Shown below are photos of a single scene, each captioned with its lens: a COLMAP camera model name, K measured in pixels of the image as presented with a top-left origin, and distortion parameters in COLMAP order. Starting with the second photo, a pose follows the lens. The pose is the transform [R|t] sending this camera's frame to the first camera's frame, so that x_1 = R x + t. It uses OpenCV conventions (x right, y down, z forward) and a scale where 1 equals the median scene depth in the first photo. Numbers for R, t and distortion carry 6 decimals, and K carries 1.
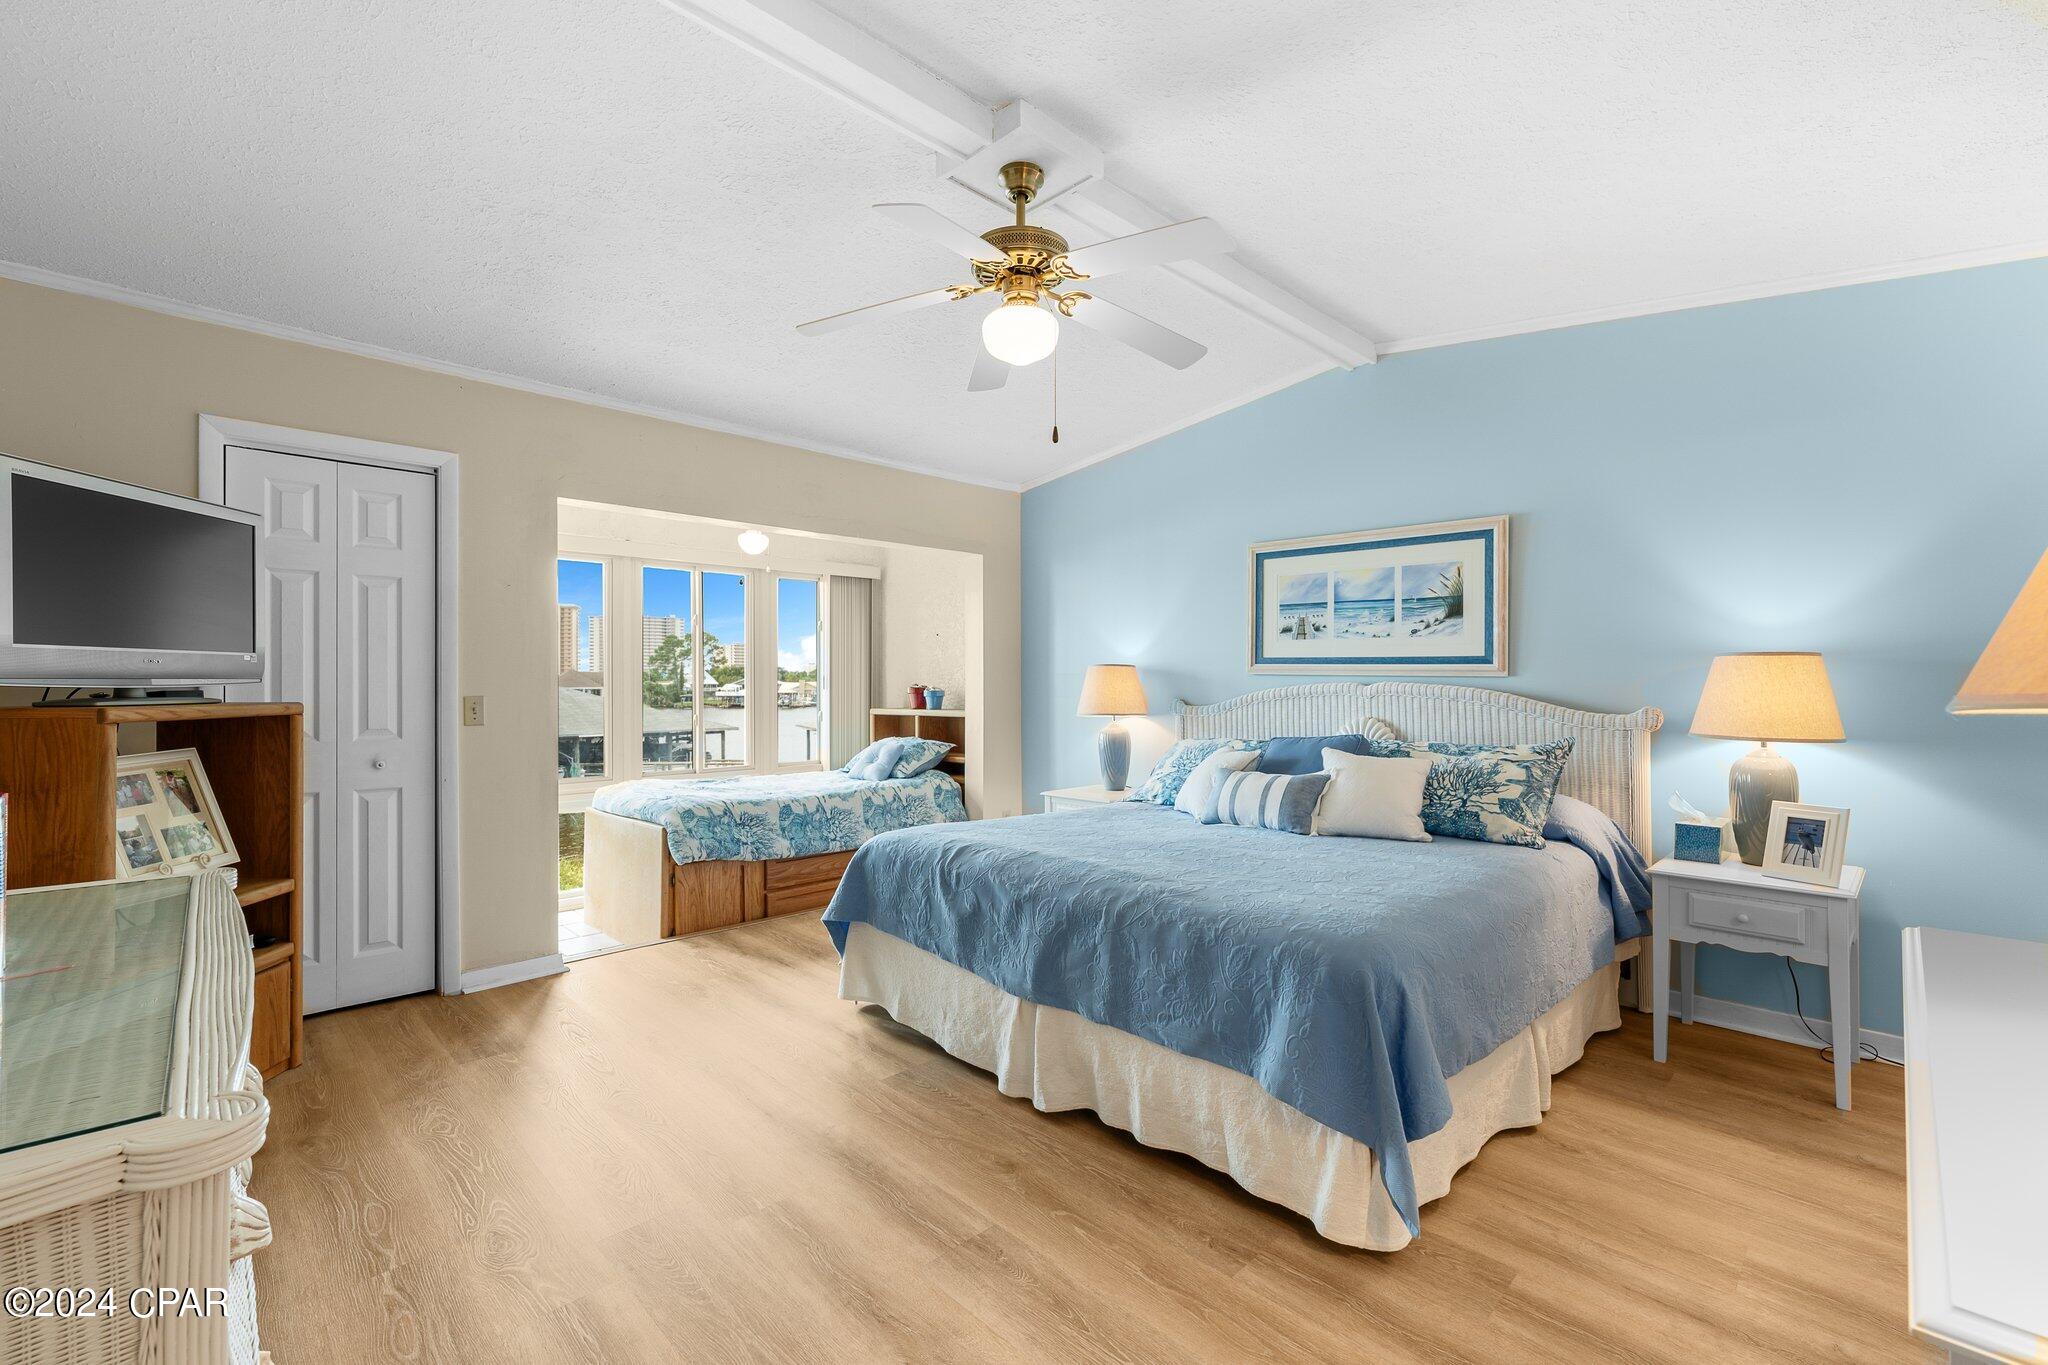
lens RADIAL K [[881.2, 0, 1038.0], [0, 881.2, 681.6], [0, 0, 1]] dist [-0.007021, 0.000975]
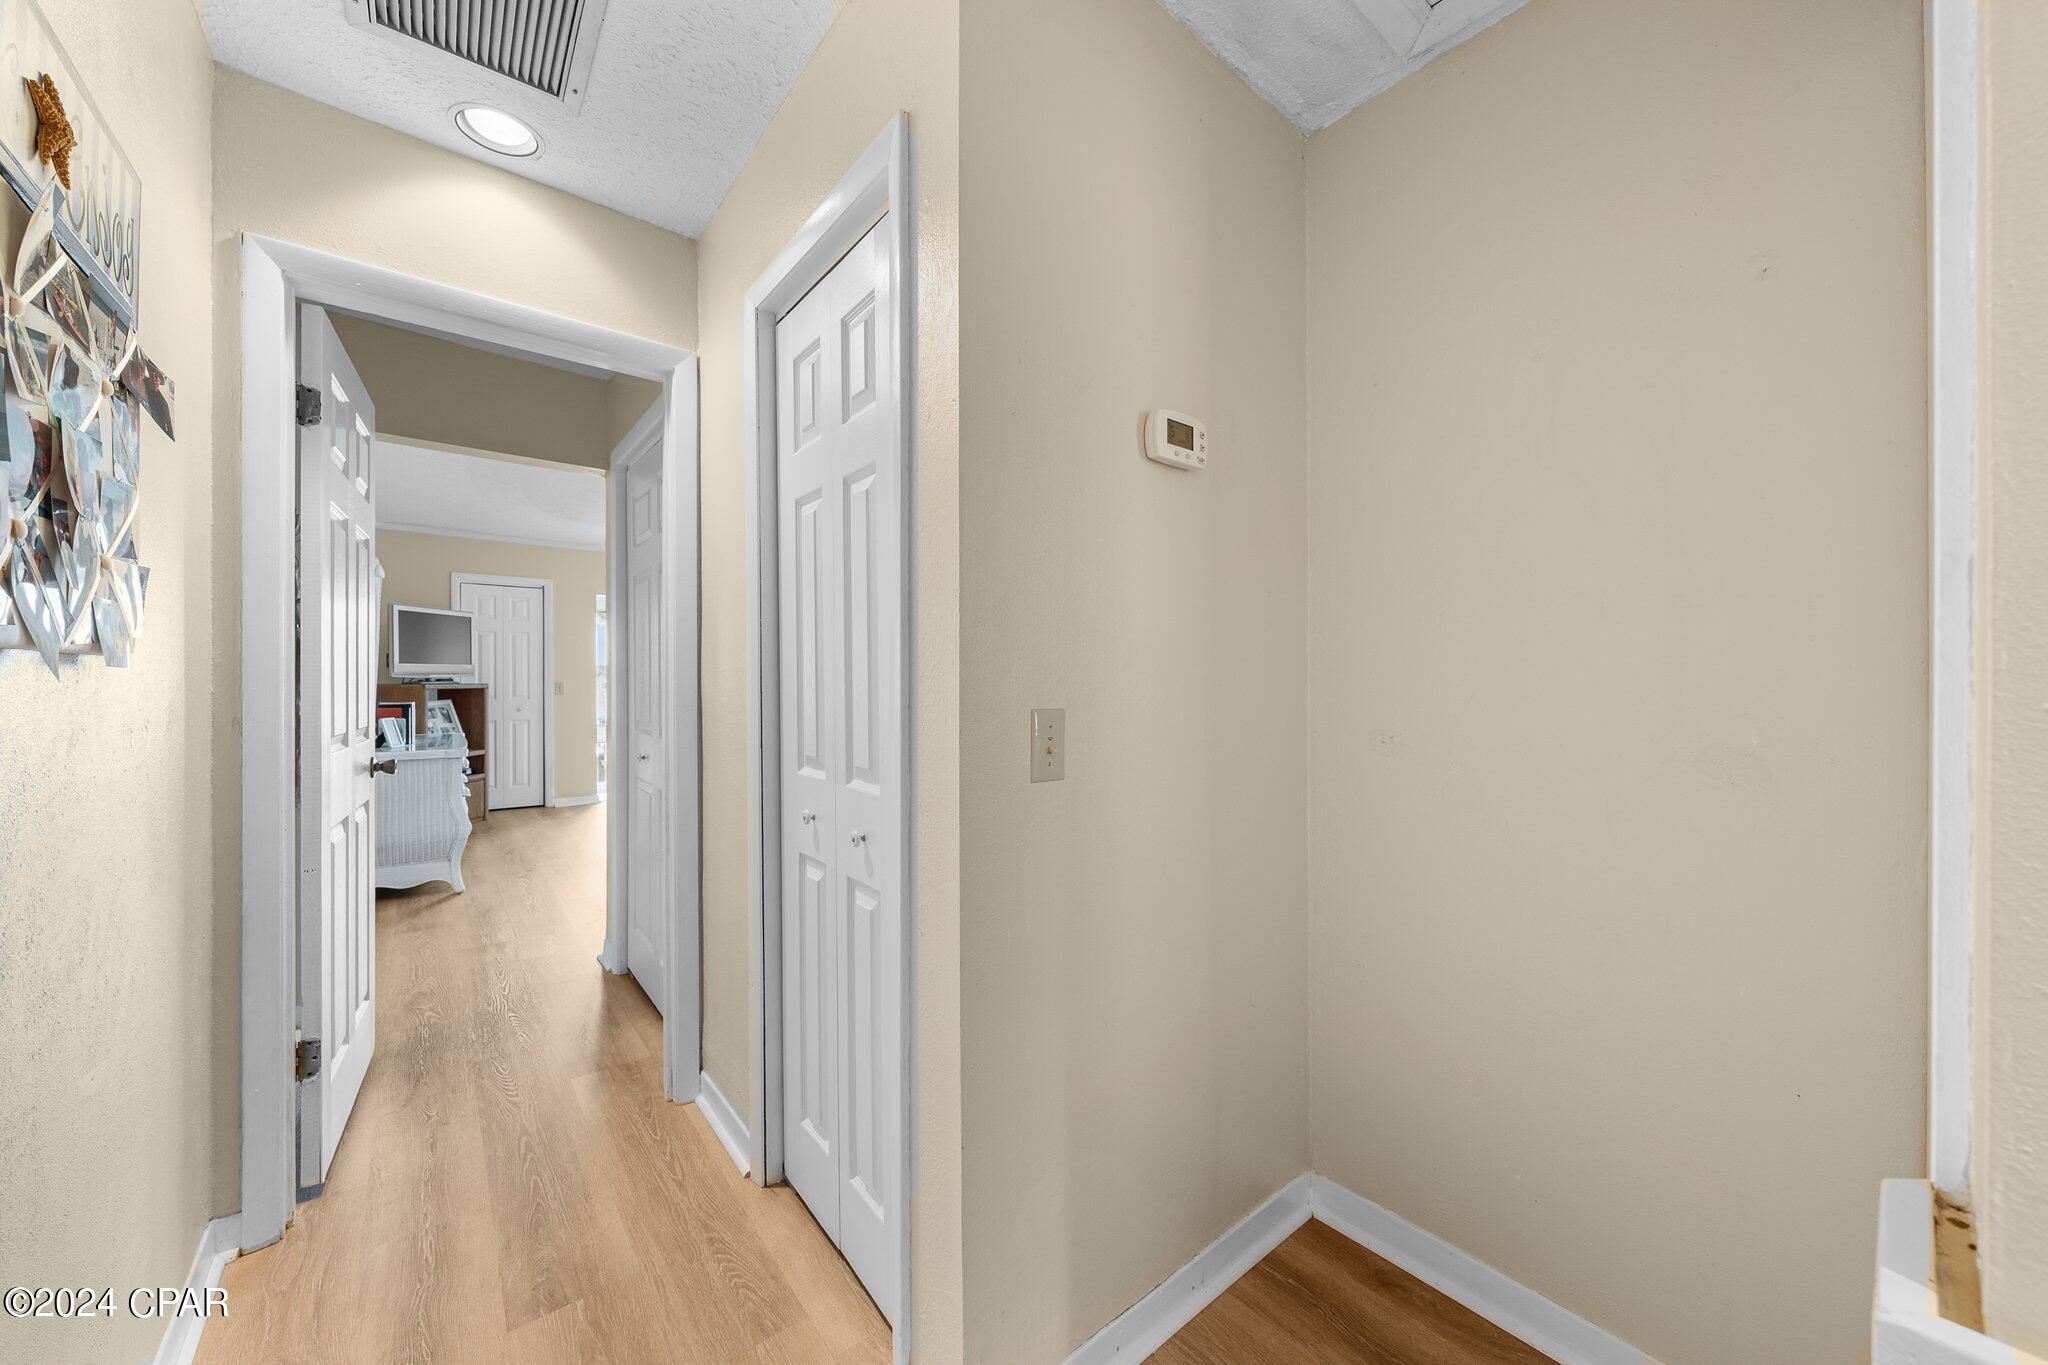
lens RADIAL K [[751.4, 0, 1036.3], [0, 751.4, 681.1], [0, 0, 1]] dist [-0.000378, -0.000025]
pose [[0.995237, 0.002284, -0.097455, 0.839317], [-0.001671, 0.999978, 0.006373, -0.000849], [0.097467, -0.006180, 0.995220, -0.893267]]
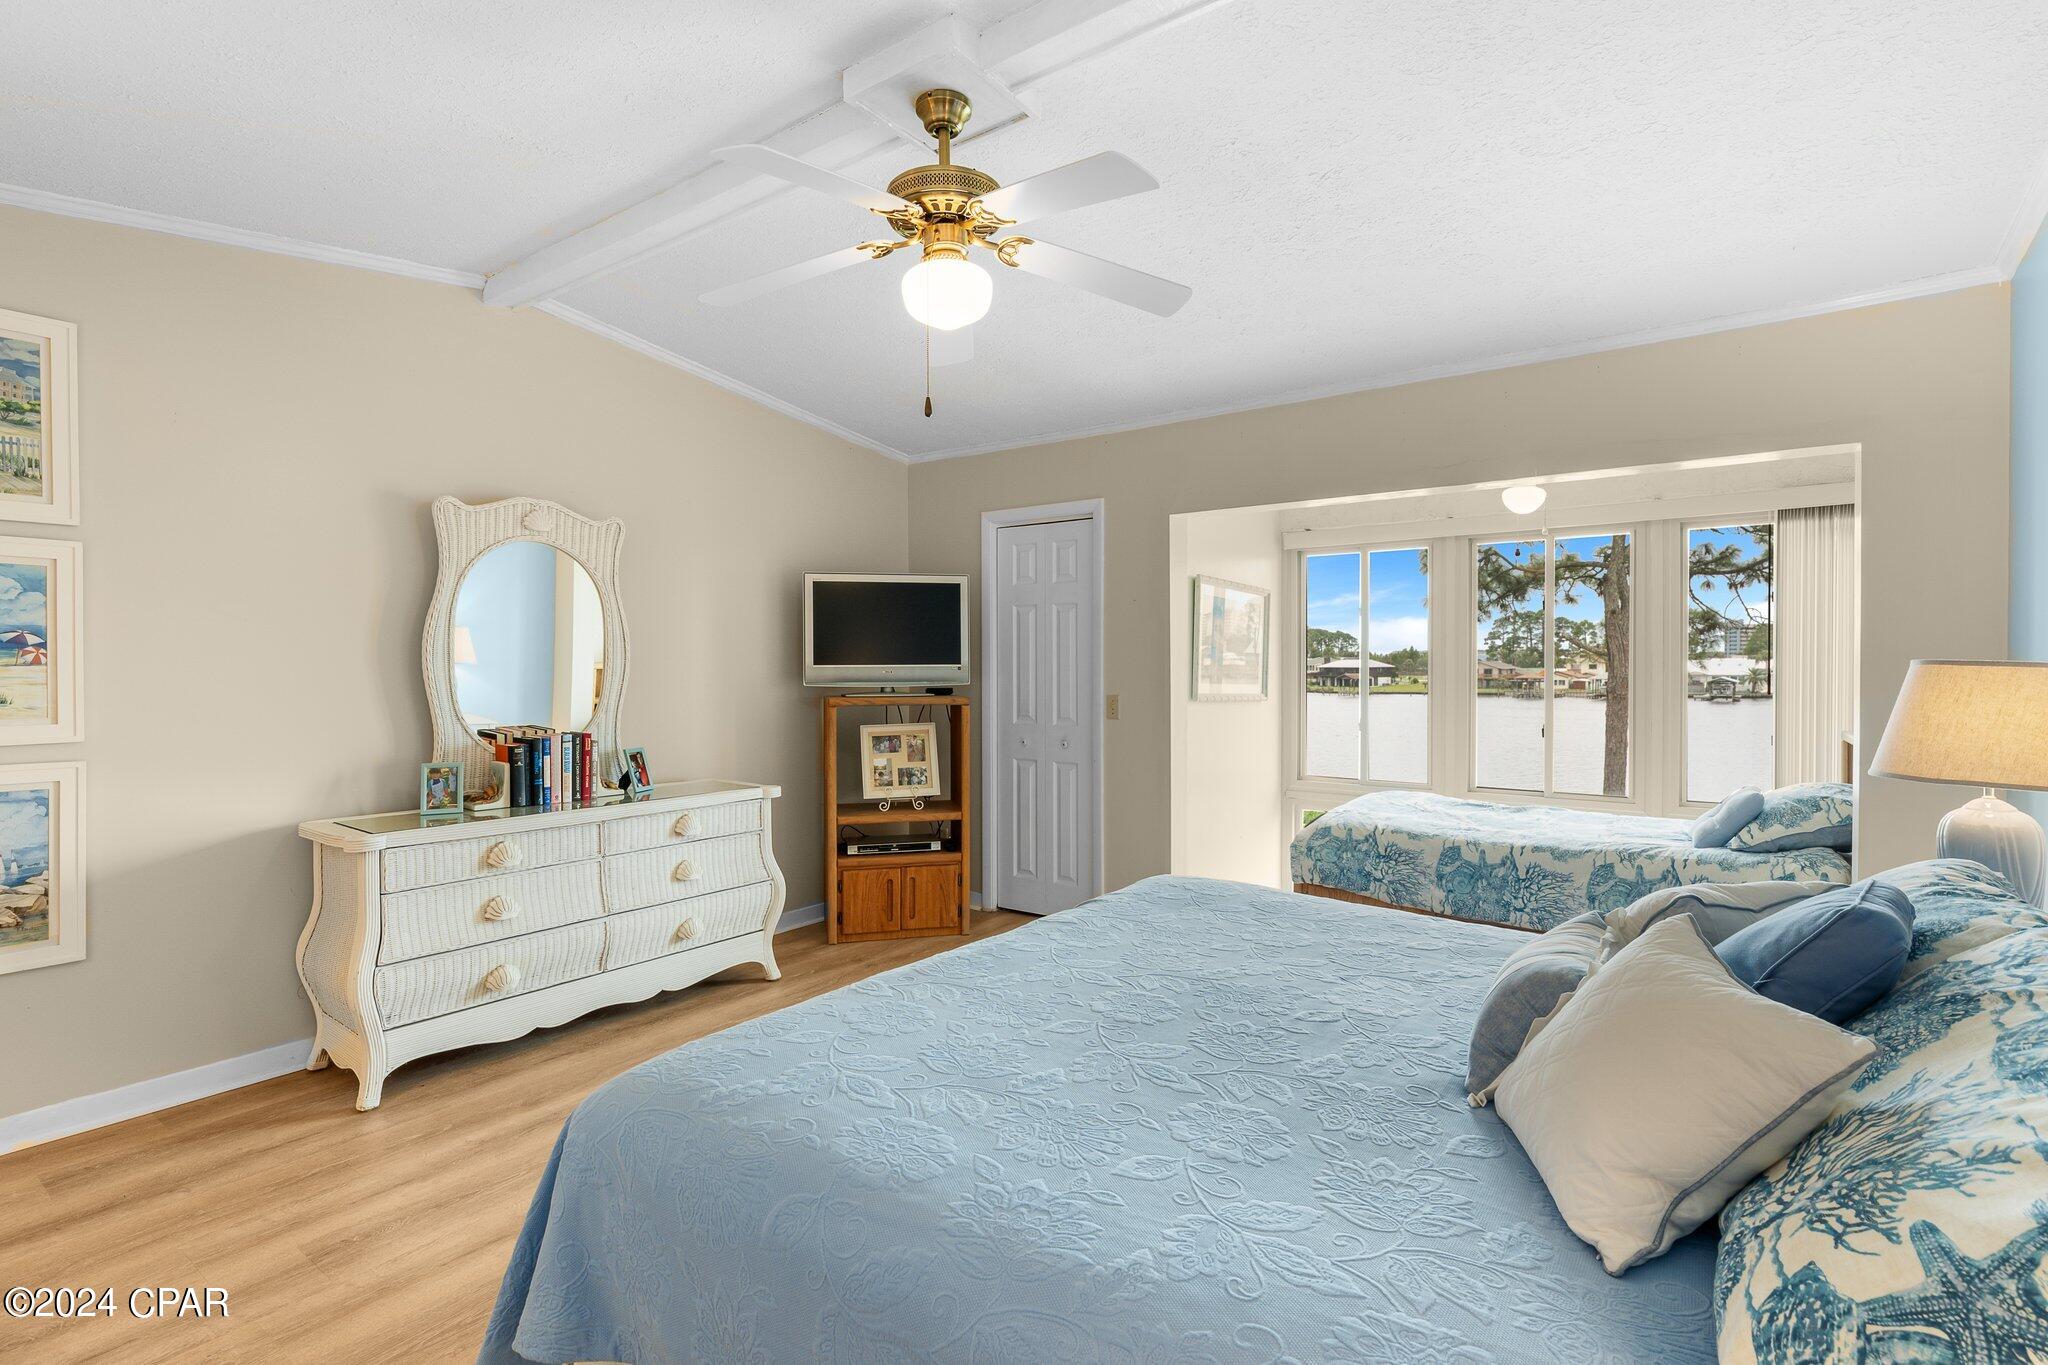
lens RADIAL K [[978.7, 0, 1008.2], [0, 978.7, 672.0], [0, 0, 1]] dist [0.017262, 0.000125]
pose [[0.138523, 0.007997, -0.990327, 0.688073], [0.003644, 0.999957, 0.008585, -0.027566], [0.990353, -0.004797, 0.138488, 0.677652]]
